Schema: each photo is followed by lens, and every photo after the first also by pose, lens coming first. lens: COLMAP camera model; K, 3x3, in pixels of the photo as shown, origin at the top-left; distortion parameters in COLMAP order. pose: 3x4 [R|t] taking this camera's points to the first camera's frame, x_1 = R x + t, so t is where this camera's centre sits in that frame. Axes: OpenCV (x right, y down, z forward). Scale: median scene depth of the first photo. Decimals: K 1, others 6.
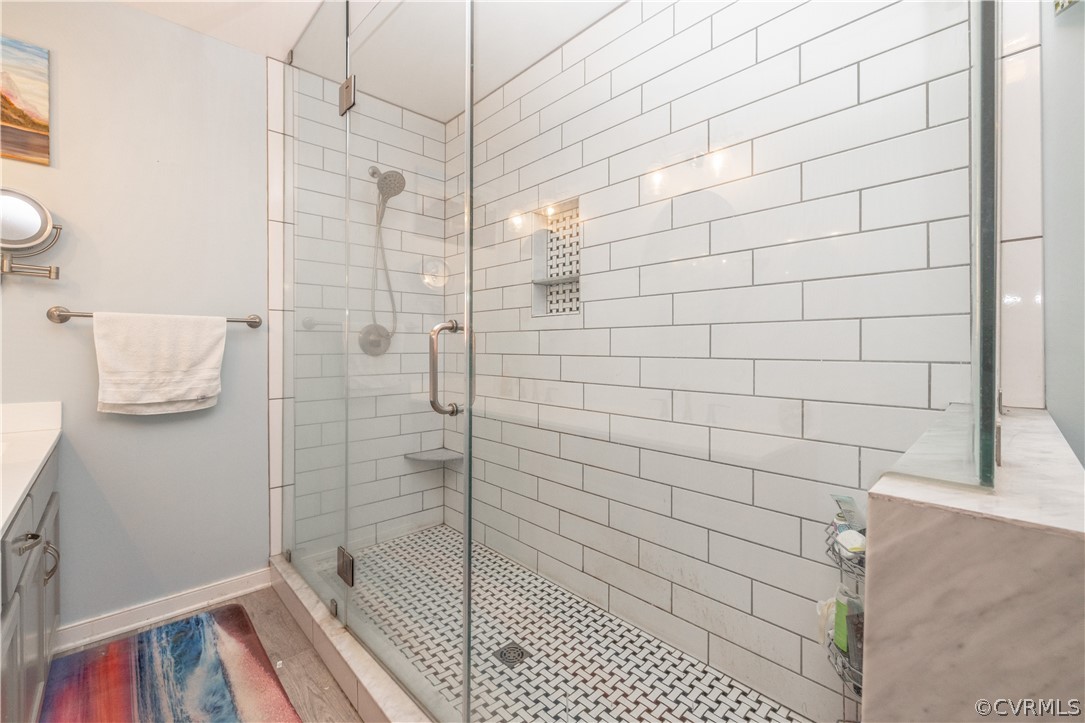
lens RADIAL K [[458.3, 0, 546.0], [0, 458.3, 346.9], [0, 0, 1]] dist [-0.003358, 0.000025]
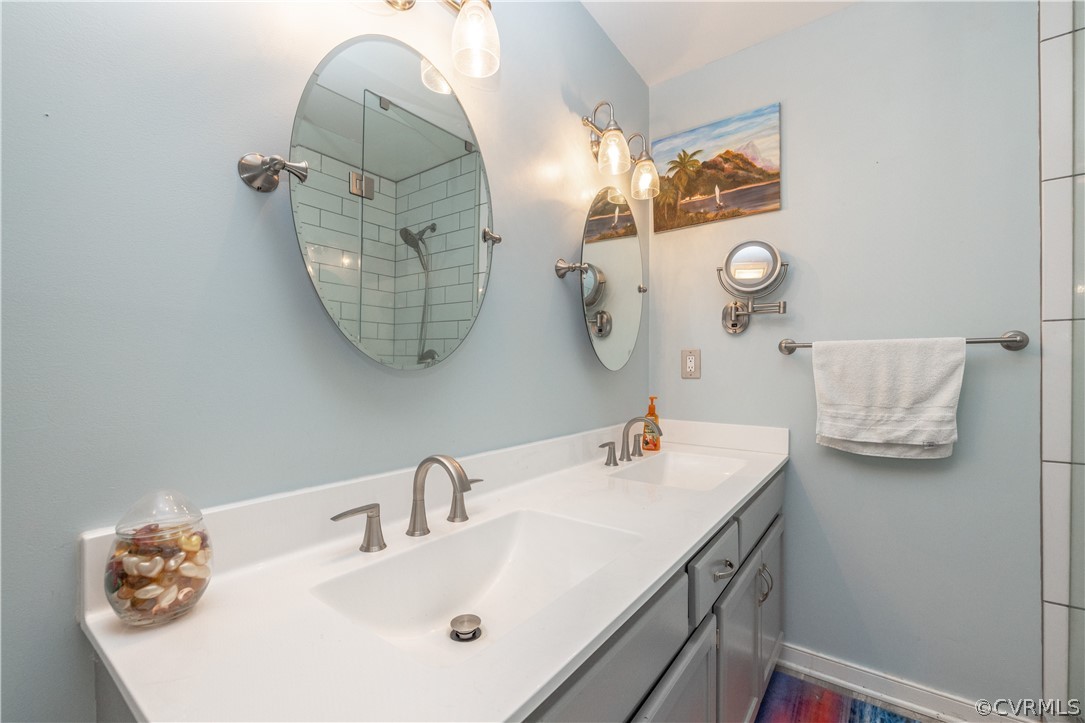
lens RADIAL K [[458.3, 0, 531.7], [0, 458.3, 372.2], [0, 0, 1]] dist [-0.003358, 0.000025]
pose [[0.164060, -0.001906, -0.986449, -0.114450], [-0.003211, 0.999992, -0.002466, -0.006885], [0.986445, 0.003572, 0.164052, 0.235156]]
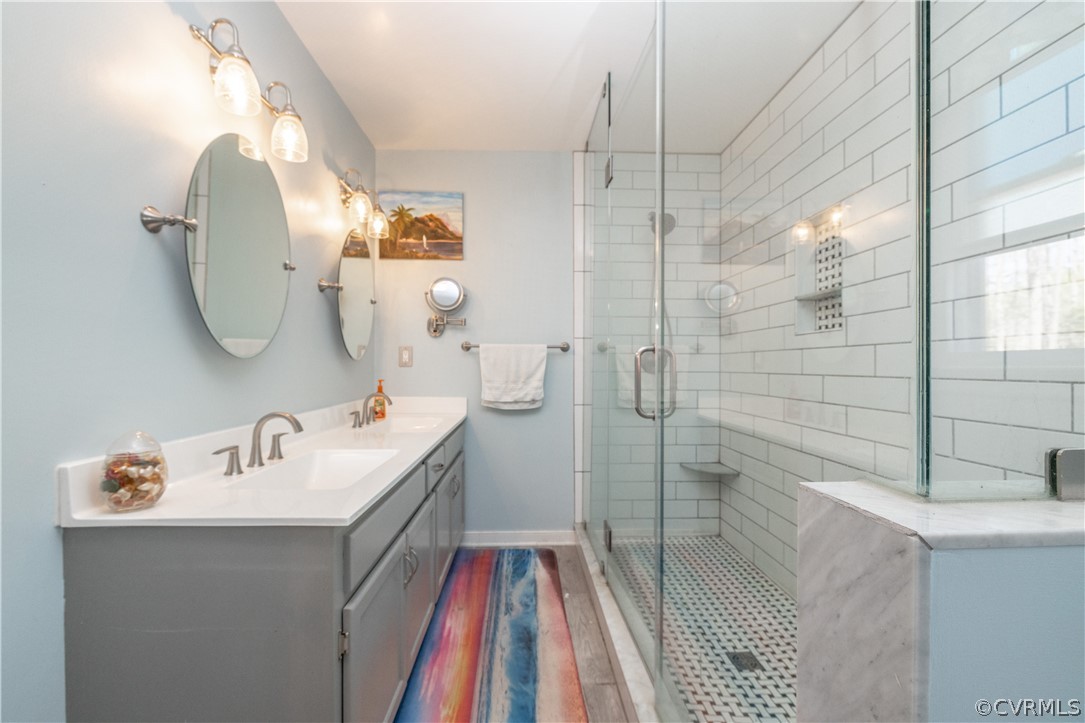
lens RADIAL K [[458.3, 0, 540.6], [0, 458.3, 360.9], [0, 0, 1]] dist [-0.003358, 0.000025]
pose [[0.751064, -0.005503, -0.660207, 0.257041], [-0.003497, 0.999918, -0.012314, 0.003235], [0.660221, 0.011557, 0.750983, -0.092869]]
